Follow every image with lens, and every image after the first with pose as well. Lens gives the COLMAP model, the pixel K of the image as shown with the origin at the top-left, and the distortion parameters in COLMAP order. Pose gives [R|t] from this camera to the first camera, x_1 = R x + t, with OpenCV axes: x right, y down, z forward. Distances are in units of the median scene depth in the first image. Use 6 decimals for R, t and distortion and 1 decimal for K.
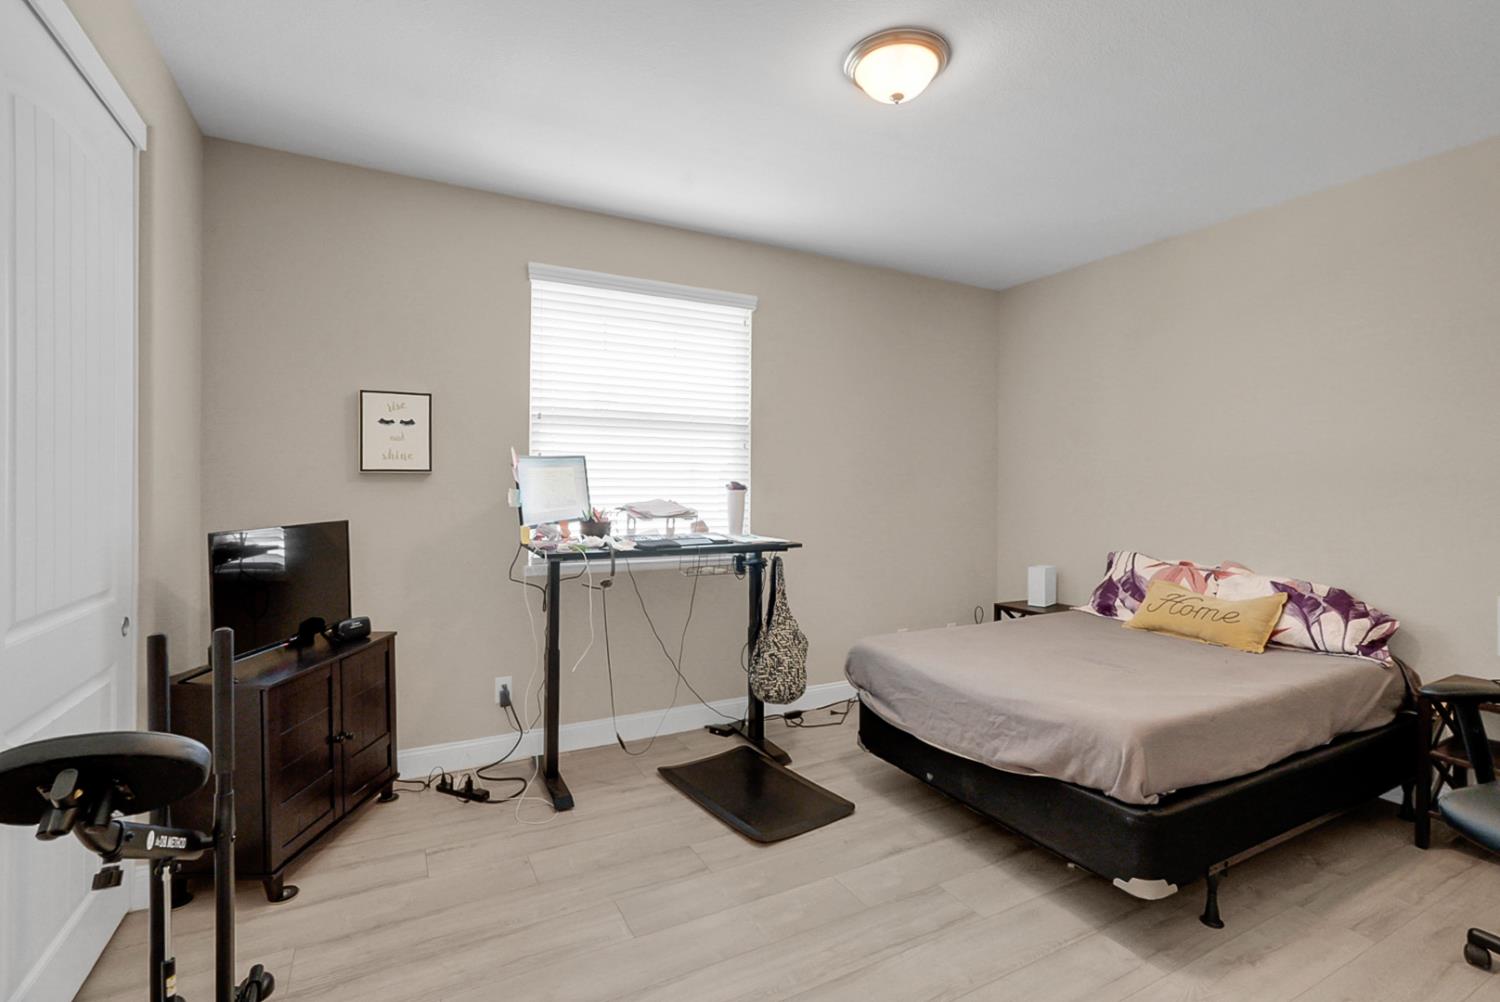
lens RADIAL K [[663.1, 0, 744.0], [0, 663.1, 489.3], [0, 0, 1]] dist [-0.016744, 0.006914]
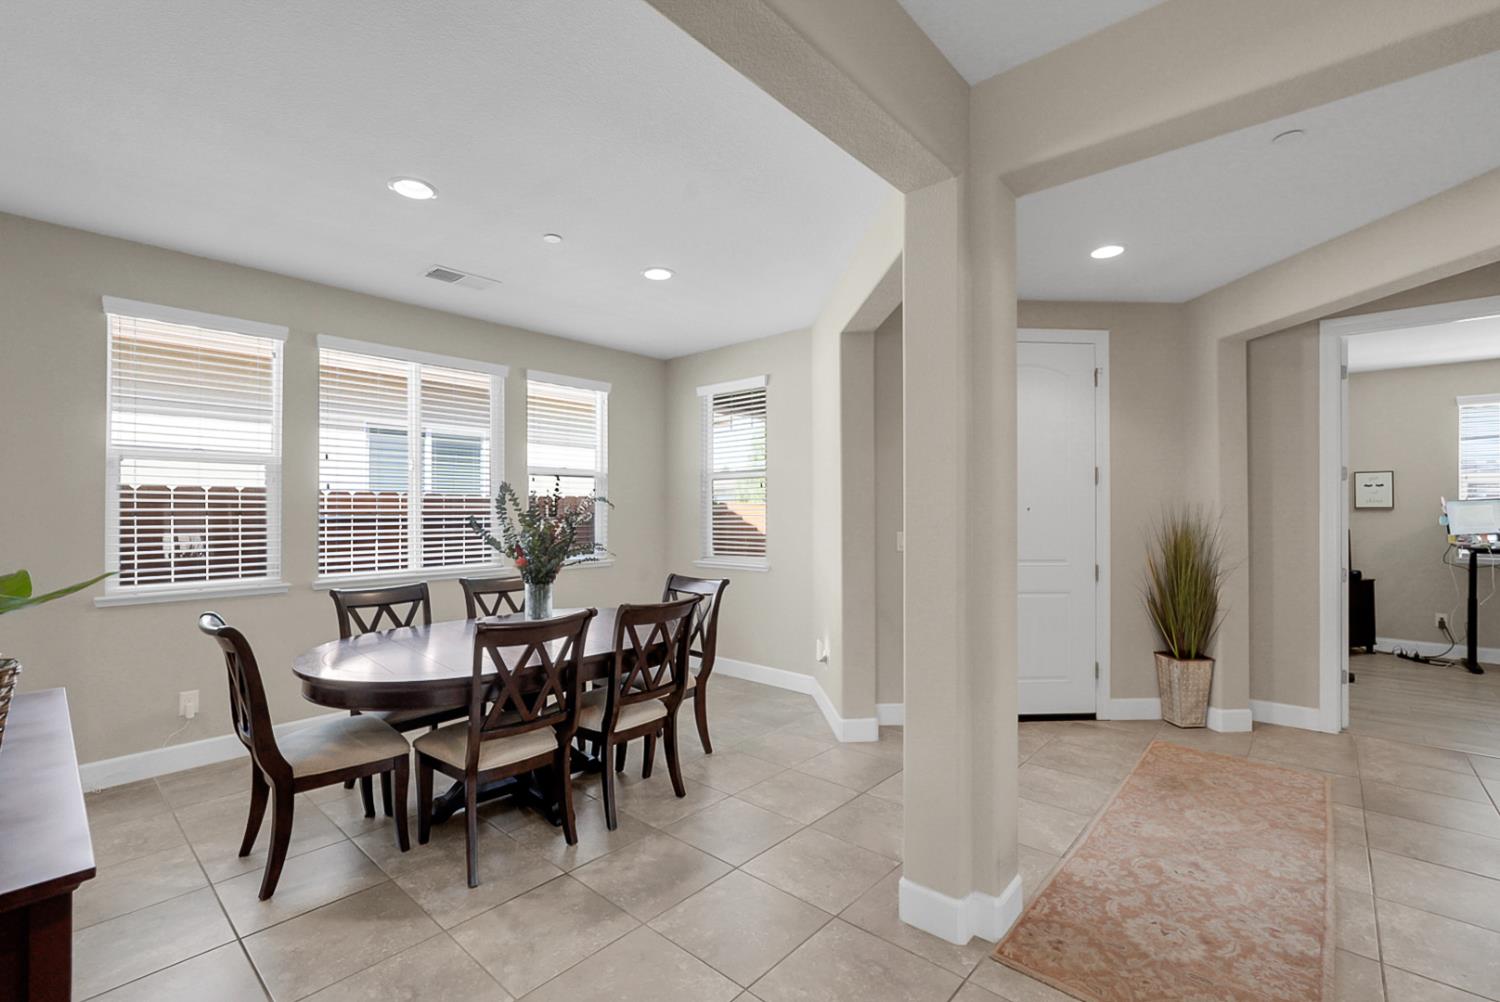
lens RADIAL K [[663.1, 0, 751.4], [0, 663.1, 496.7], [0, 0, 1]] dist [-0.016744, 0.006914]
pose [[0.370527, -0.010305, -0.928765, 0.735899], [-0.007203, 0.999877, -0.013968, -0.018310], [0.928794, 0.011865, 0.370407, -1.731126]]
